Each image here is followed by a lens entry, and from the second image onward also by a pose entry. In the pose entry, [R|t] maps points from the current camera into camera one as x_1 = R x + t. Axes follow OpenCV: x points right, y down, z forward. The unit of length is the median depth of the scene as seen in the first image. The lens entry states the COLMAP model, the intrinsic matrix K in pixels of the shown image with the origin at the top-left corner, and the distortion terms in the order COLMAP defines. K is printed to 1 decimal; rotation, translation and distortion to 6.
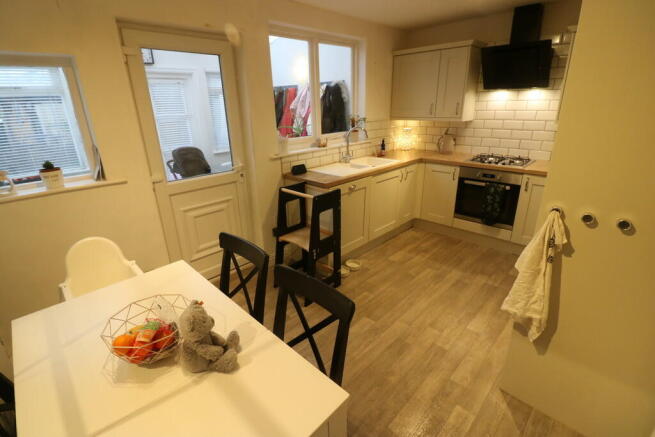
lens RADIAL K [[303.7, 0, 322.1], [0, 303.7, 209.7], [0, 0, 1]] dist [-0.000812, -0.011467]
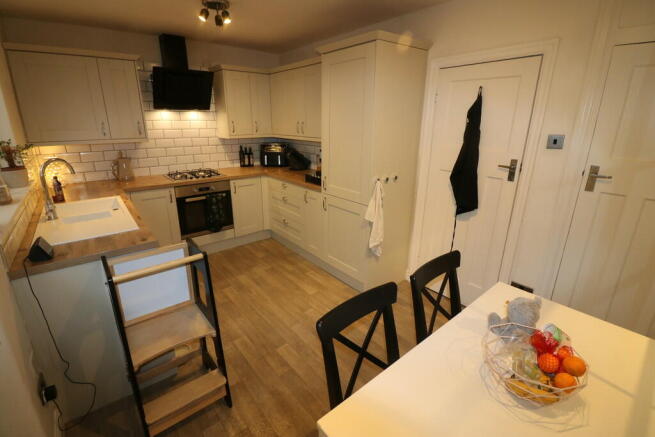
lens RADIAL K [[303.7, 0, 322.1], [0, 303.7, 209.7], [0, 0, 1]] dist [-0.000812, -0.011467]
pose [[0.110277, -0.262765, 0.958537, -0.461125], [0.321294, 0.922063, 0.215802, -0.143892], [-0.940537, 0.284174, 0.186108, 0.432534]]
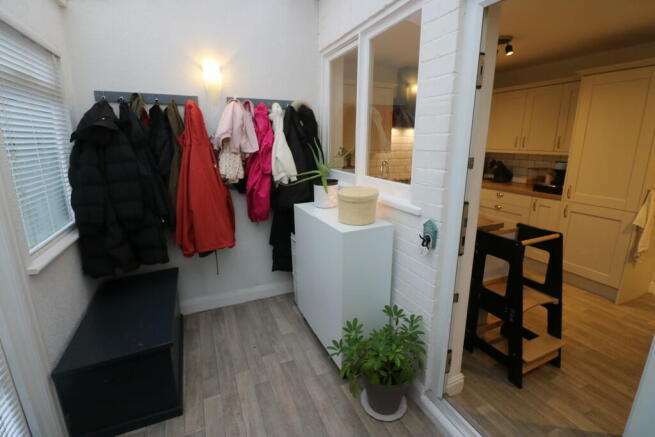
lens RADIAL K [[303.7, 0, 322.1], [0, 303.7, 209.7], [0, 0, 1]] dist [-0.000812, -0.011467]
pose [[0.368680, -0.183782, 0.911207, -0.747767], [0.299242, 0.951544, 0.070842, -0.265175], [-0.880073, 0.246553, 0.405811, 0.876057]]
